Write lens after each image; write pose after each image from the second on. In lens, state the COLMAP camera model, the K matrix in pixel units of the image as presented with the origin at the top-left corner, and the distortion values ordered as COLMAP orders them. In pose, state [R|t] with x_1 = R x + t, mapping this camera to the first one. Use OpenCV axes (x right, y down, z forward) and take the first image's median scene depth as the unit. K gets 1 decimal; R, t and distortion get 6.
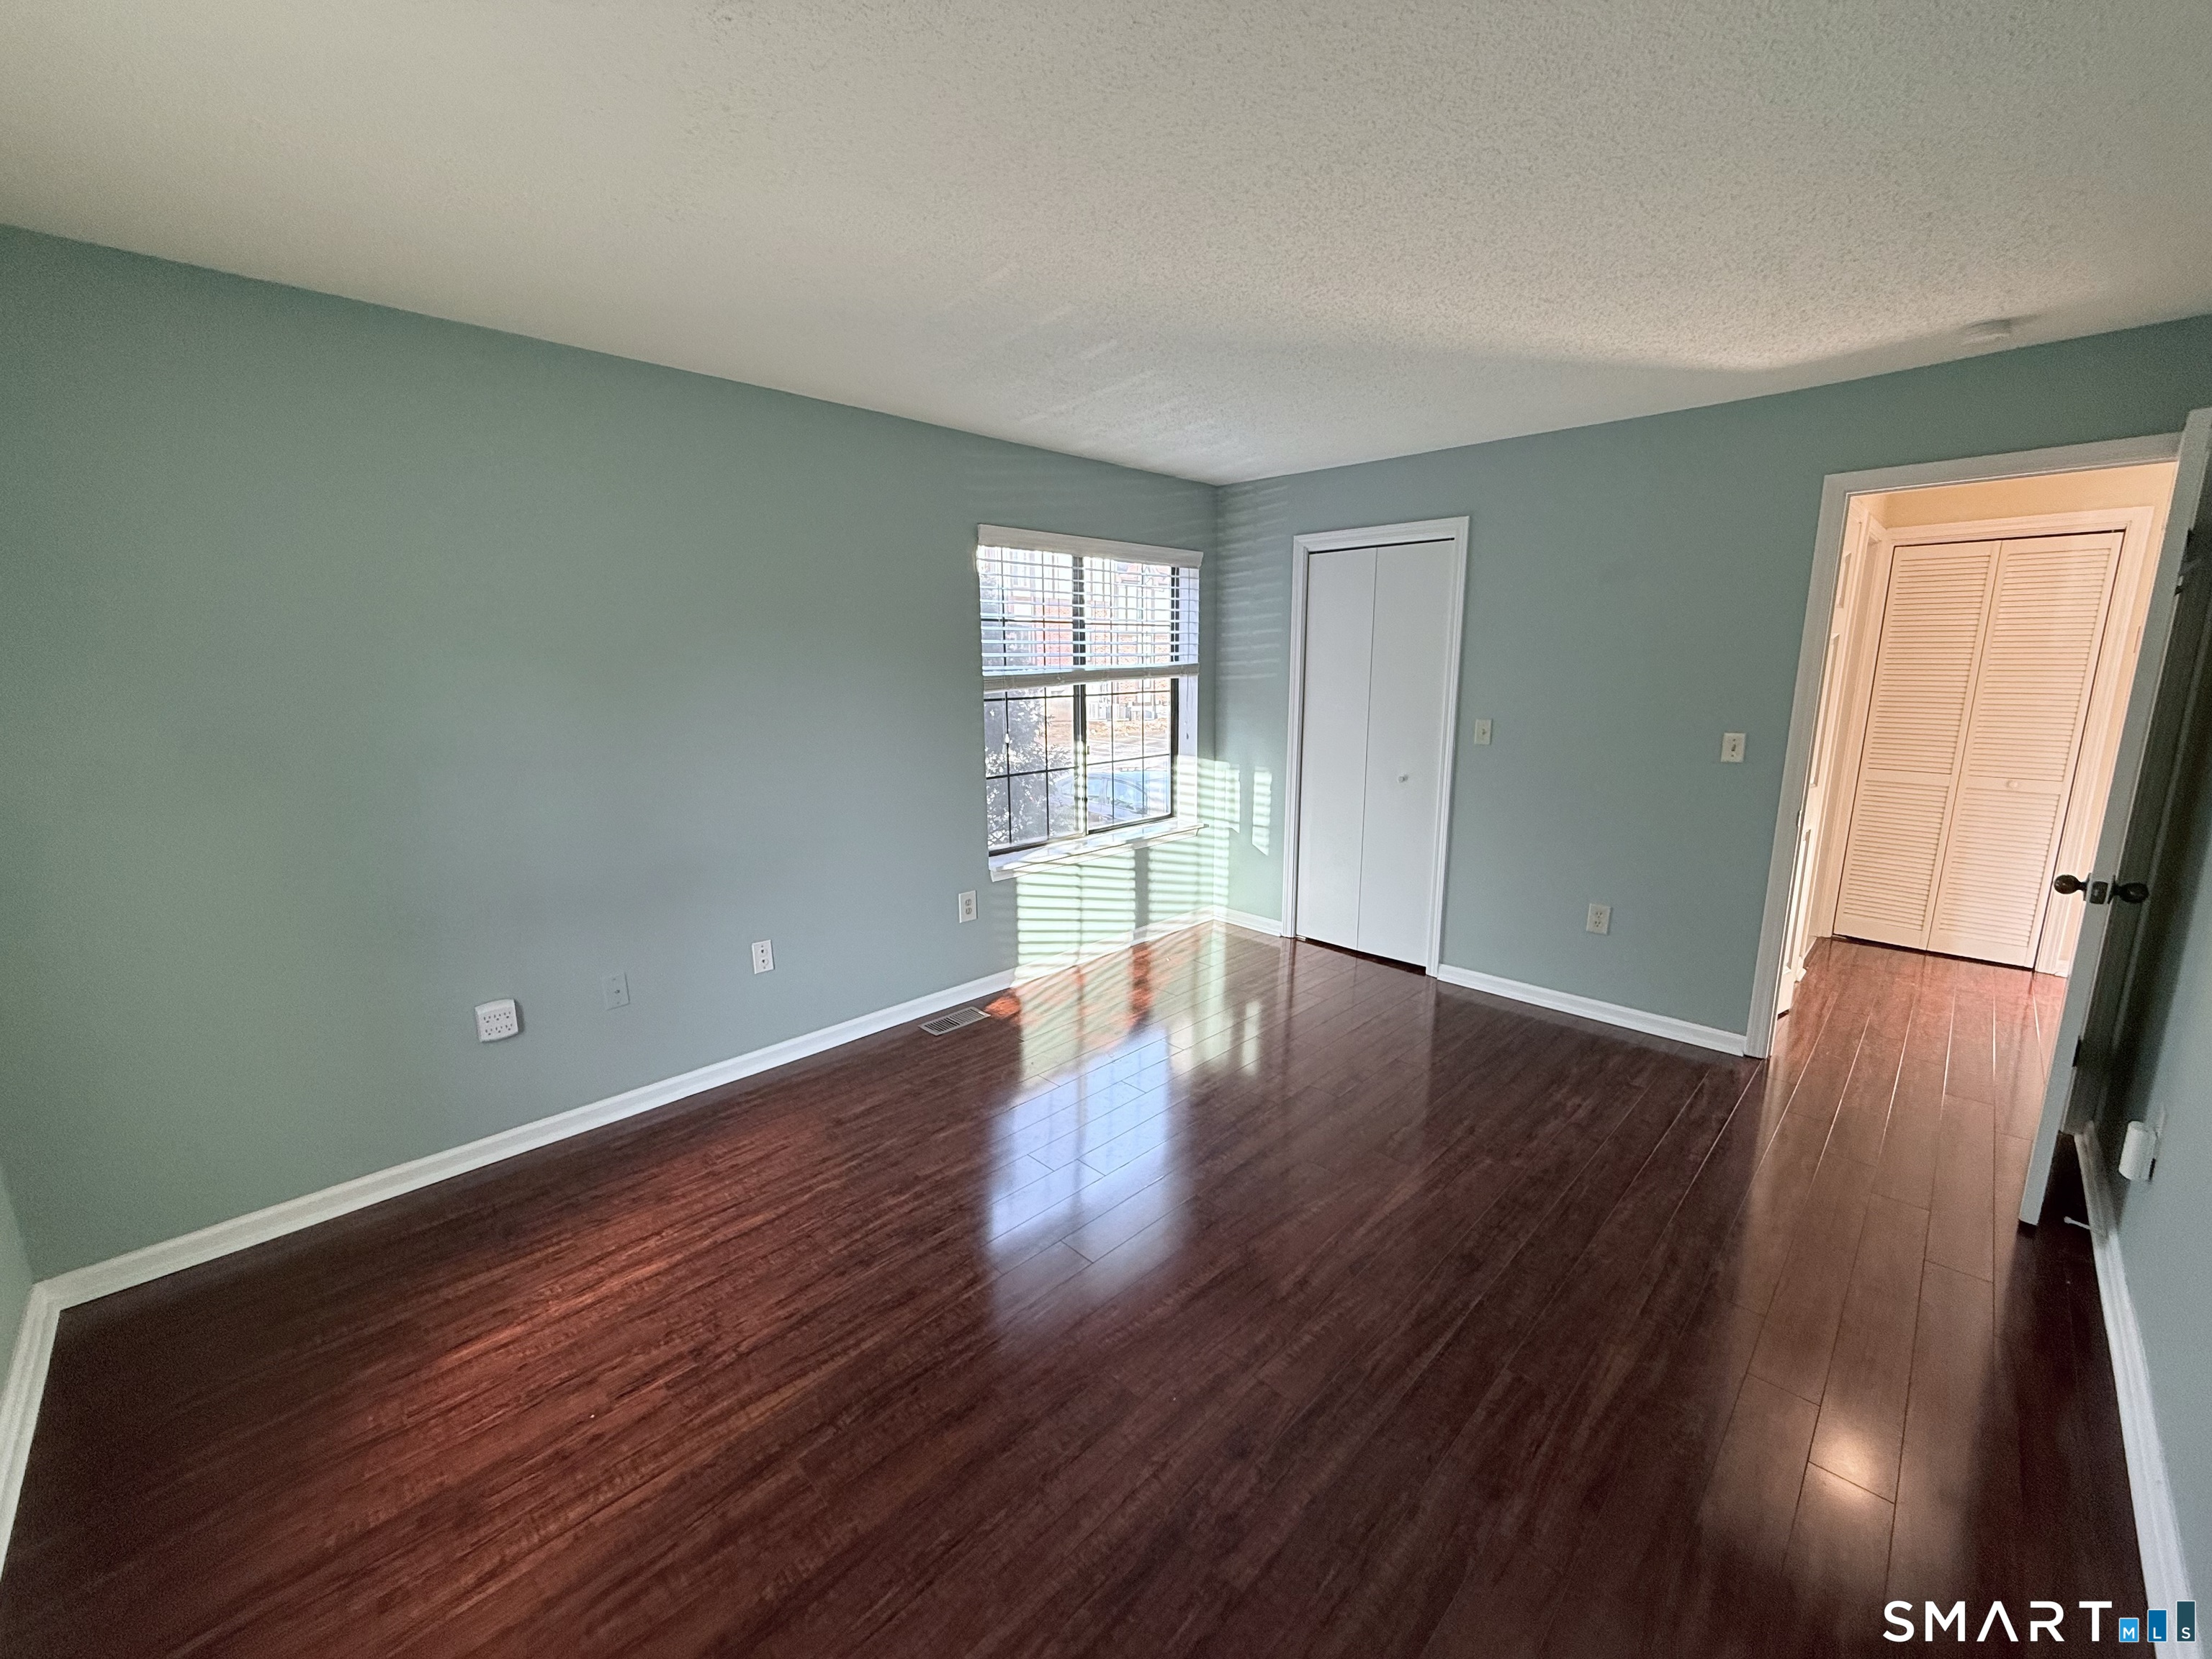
lens RADIAL K [[877.6, 0, 1097.7], [0, 877.6, 830.0], [0, 0, 1]] dist [0.001117, 0.000383]
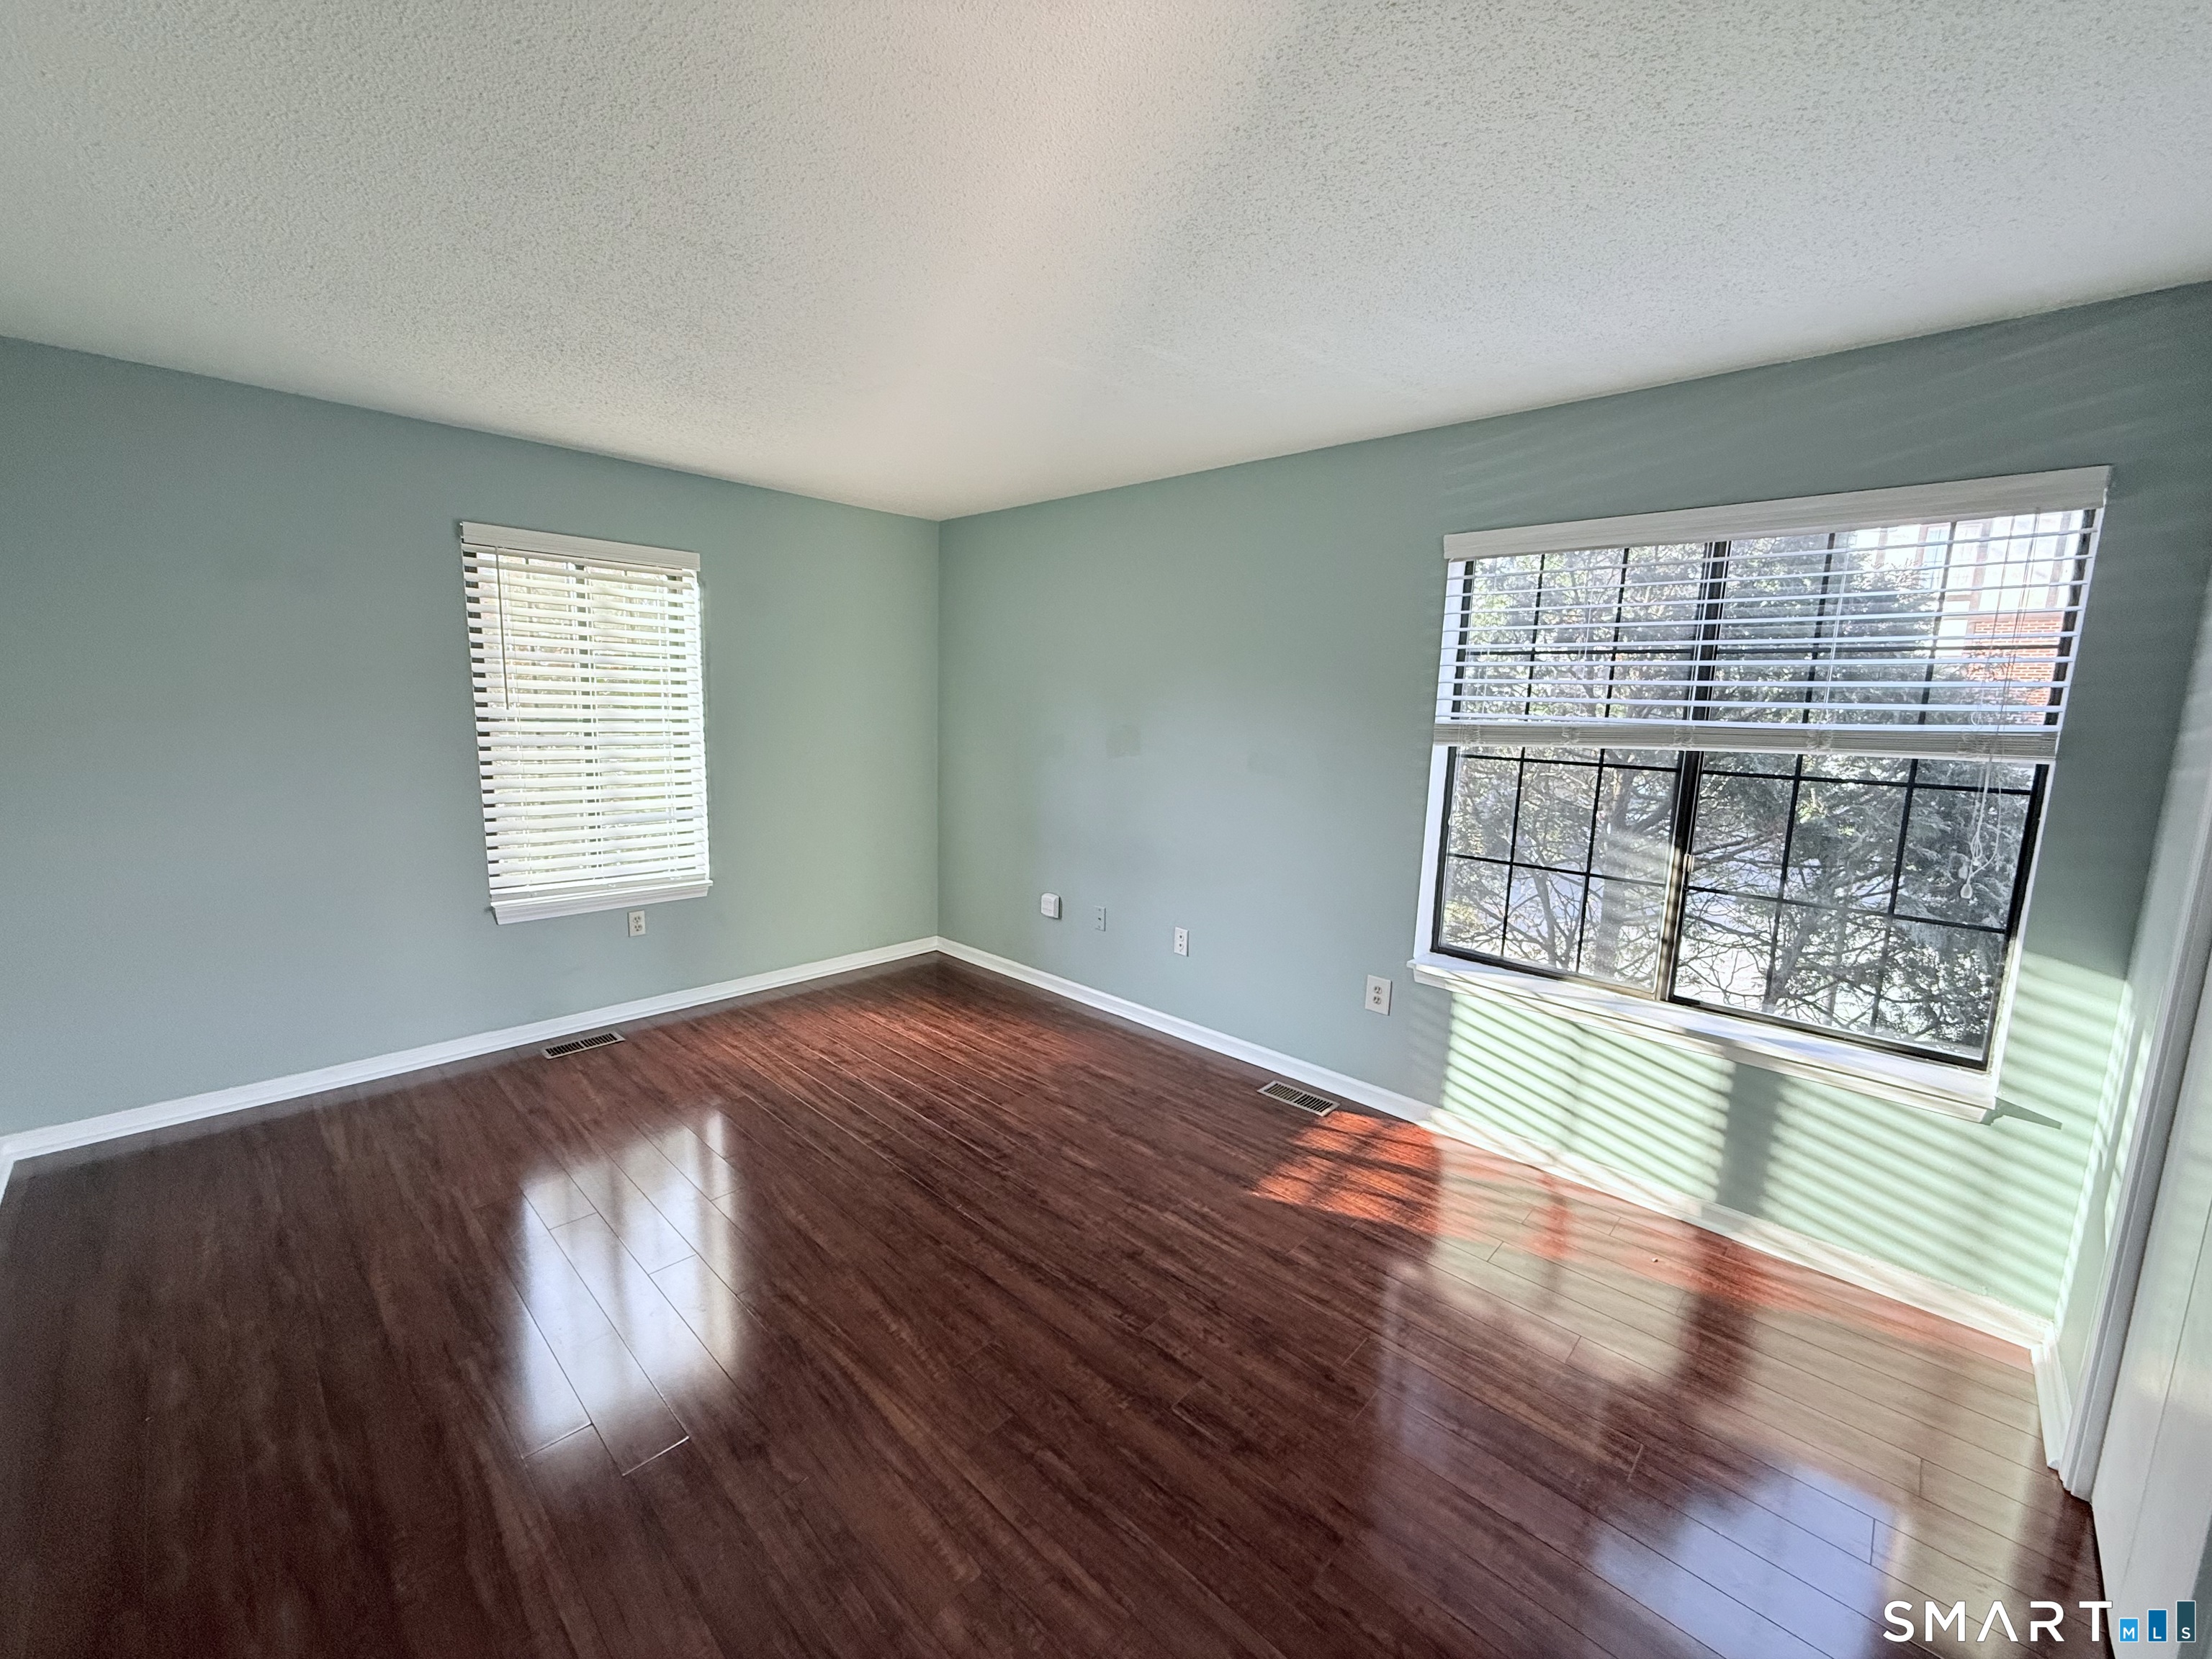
lens RADIAL K [[877.6, 0, 1097.8], [0, 877.6, 822.5], [0, 0, 1]] dist [0.001117, 0.000383]
pose [[0.026036, 0.149465, -0.988424, 0.609308], [-0.219555, 0.965472, 0.140211, -0.122425], [0.975253, 0.213363, 0.057953, 0.617012]]
